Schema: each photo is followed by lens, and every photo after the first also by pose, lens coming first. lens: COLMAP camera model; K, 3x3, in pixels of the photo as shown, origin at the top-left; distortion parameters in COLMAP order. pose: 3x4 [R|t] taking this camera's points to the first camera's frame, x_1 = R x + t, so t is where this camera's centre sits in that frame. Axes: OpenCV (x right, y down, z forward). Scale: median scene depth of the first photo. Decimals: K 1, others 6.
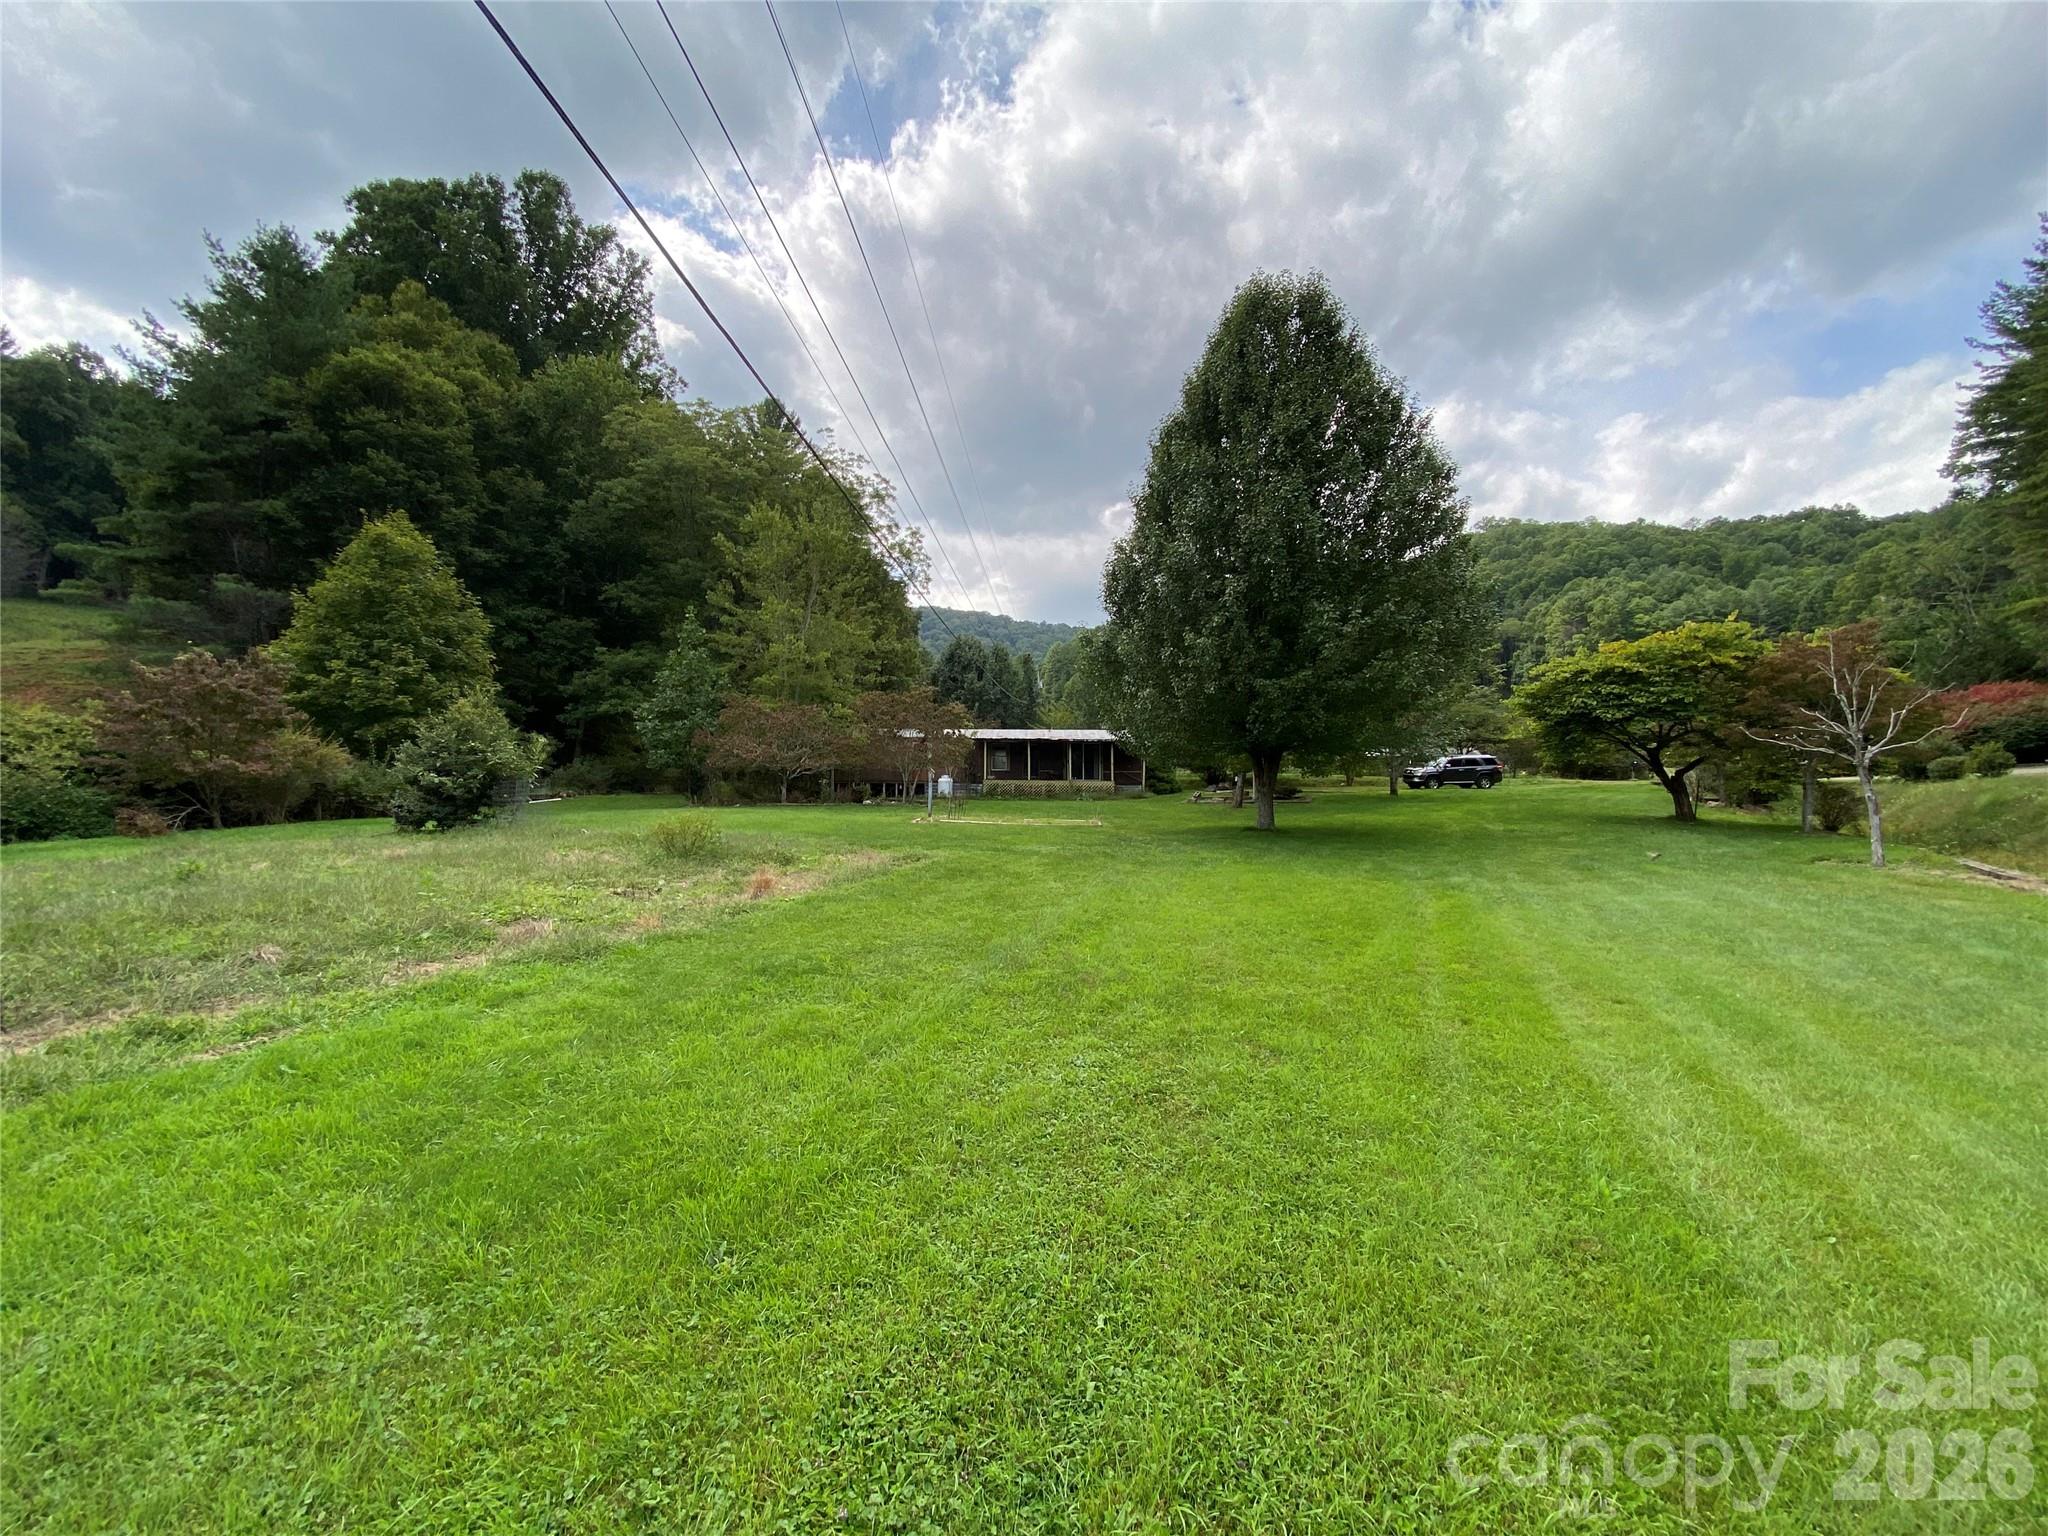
lens RADIAL K [[827.0, 0, 1012.8], [0, 827.0, 754.2], [0, 0, 1]] dist [0.008214, -0.015764]
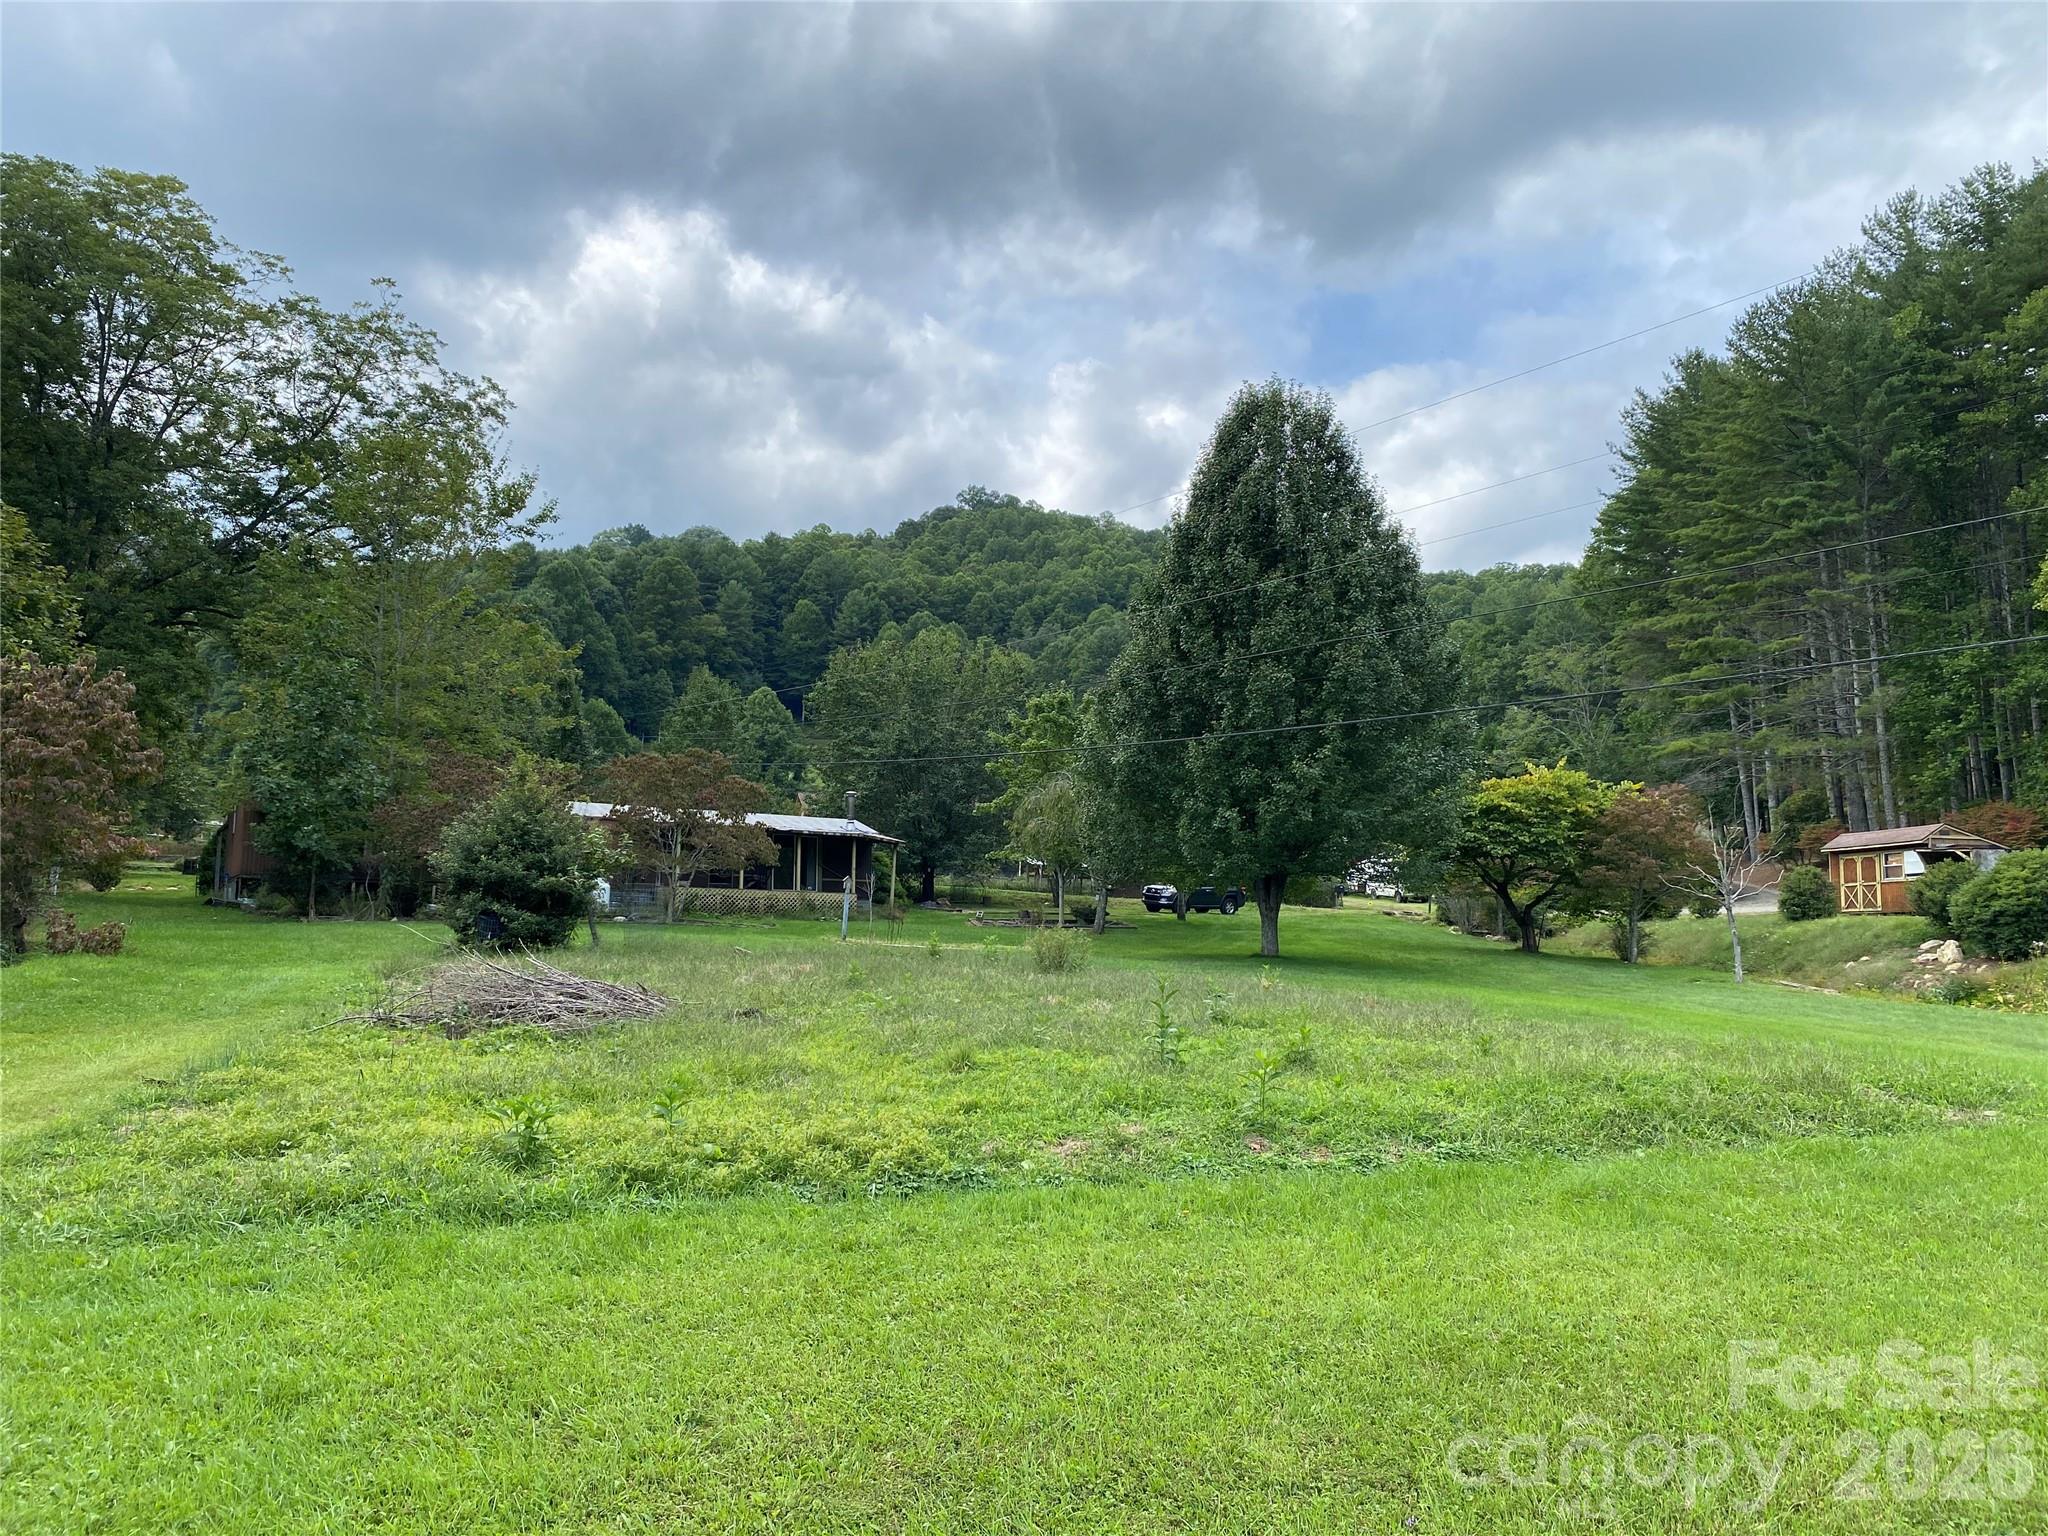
lens RADIAL K [[1554.3, 0, 1033.2], [0, 1554.3, 768.9], [0, 0, 1]] dist [0.038676, -0.042399]
pose [[0.831133, 0.071001, 0.551523, -0.495473], [-0.046618, 0.997220, -0.058125, -0.003721], [-0.554116, 0.022598, 0.832132, -0.194770]]
